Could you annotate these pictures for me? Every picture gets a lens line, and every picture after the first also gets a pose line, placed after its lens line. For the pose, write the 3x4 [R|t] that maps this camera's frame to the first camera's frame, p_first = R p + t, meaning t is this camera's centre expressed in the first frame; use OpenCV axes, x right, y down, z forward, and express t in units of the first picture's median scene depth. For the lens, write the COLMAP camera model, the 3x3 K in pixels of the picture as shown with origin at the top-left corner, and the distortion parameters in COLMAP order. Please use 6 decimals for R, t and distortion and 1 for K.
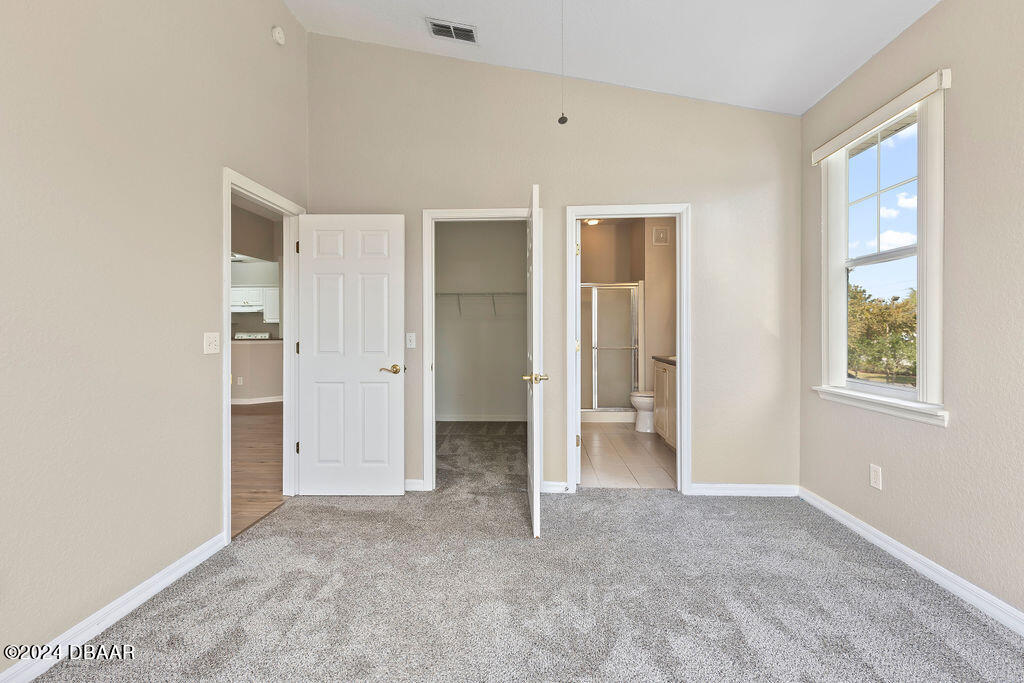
lens RADIAL K [[463.5, 0, 509.5], [0, 463.5, 333.0], [0, 0, 1]] dist [0.008121, -0.001867]
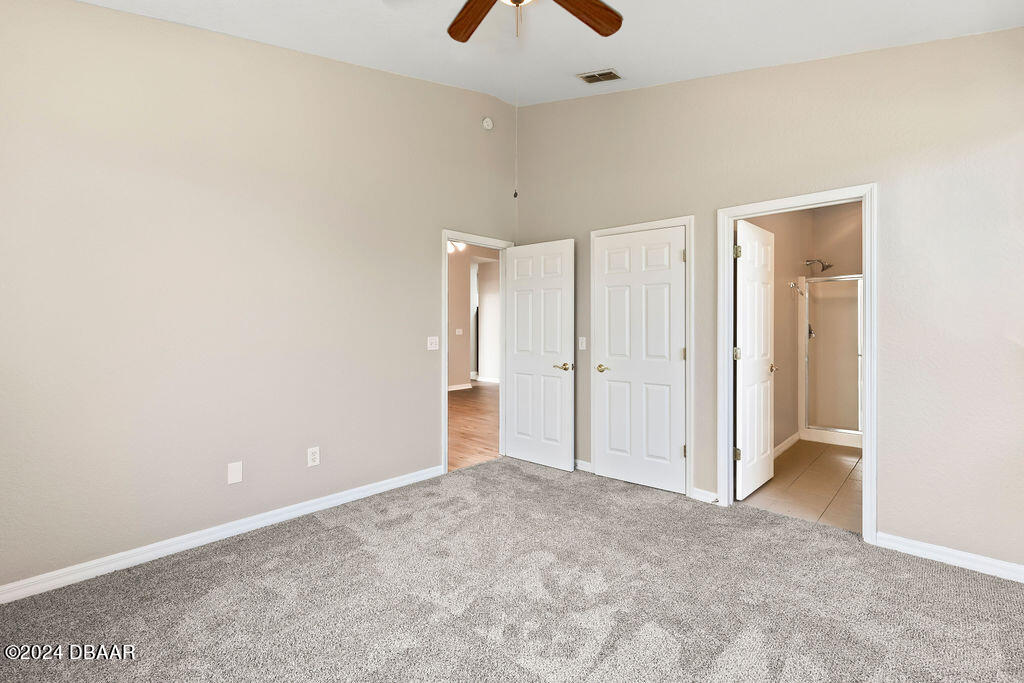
lens RADIAL K [[463.5, 0, 504.5], [0, 463.5, 332.1], [0, 0, 1]] dist [0.008121, -0.001867]
pose [[0.760179, 0.009708, -0.649641, 0.501113], [-0.005642, 0.999949, 0.008341, -0.026834], [0.649689, -0.002676, 0.760195, -0.033707]]
